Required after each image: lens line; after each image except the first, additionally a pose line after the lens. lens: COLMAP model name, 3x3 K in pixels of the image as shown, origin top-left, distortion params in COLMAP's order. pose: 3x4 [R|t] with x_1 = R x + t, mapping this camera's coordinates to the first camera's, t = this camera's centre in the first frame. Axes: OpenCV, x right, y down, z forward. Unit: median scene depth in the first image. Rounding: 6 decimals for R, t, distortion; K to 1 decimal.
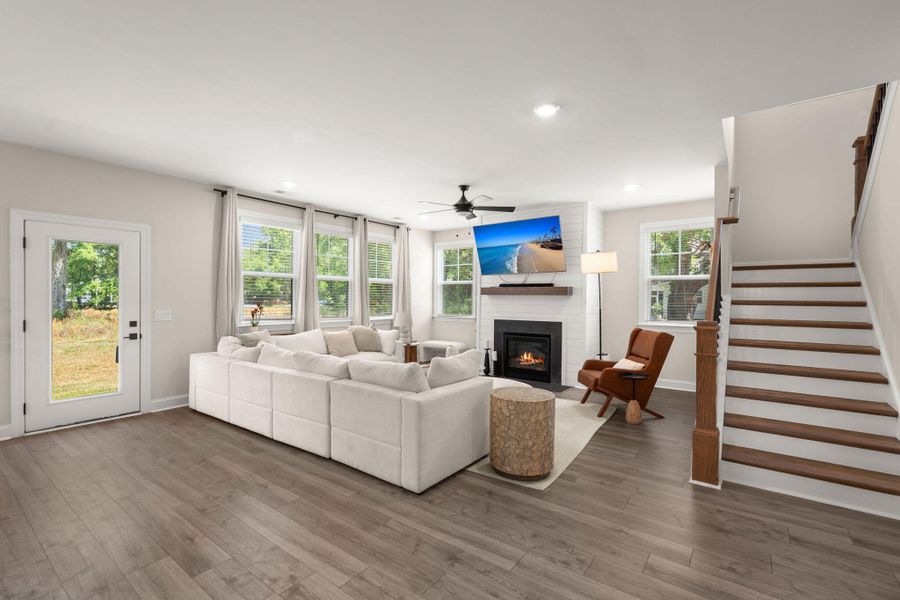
lens RADIAL K [[408.4, 0, 437.8], [0, 408.4, 302.2], [0, 0, 1]] dist [-0.004555, -0.000140]
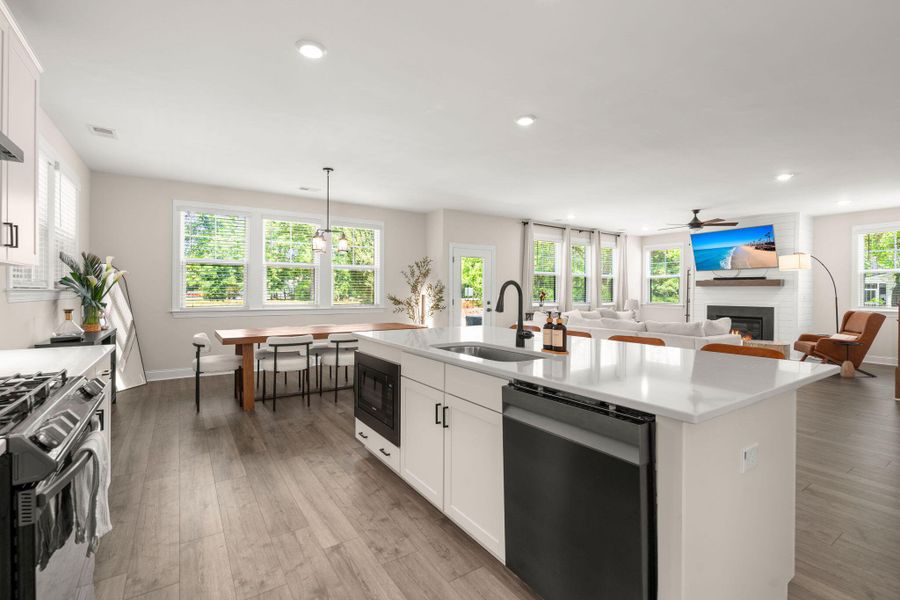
lens RADIAL K [[400.8, 0, 445.9], [0, 400.8, 295.4], [0, 0, 1]] dist [0.001024, 0.000168]
pose [[0.946278, 0.002713, -0.323343, -0.258826], [-0.003733, 0.999990, -0.002536, 0.018907], [0.323333, 0.003607, 0.946278, -0.511231]]
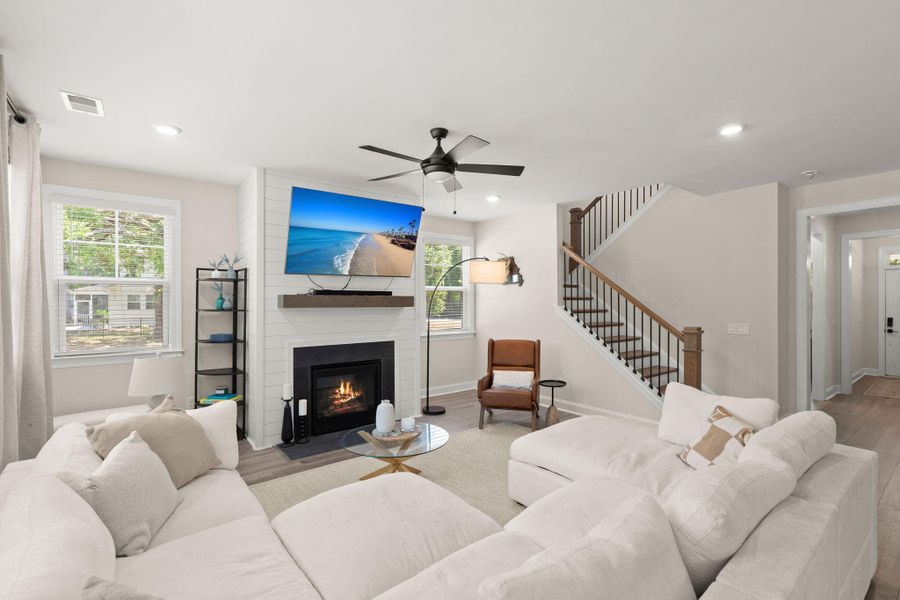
lens RADIAL K [[408.4, 0, 437.8], [0, 408.4, 302.2], [0, 0, 1]] dist [-0.004555, -0.000140]
pose [[0.273821, -0.003470, 0.961774, -0.430245], [0.012747, 0.999919, -0.000022, -0.025163], [-0.961696, 0.012266, 0.273843, 0.706266]]
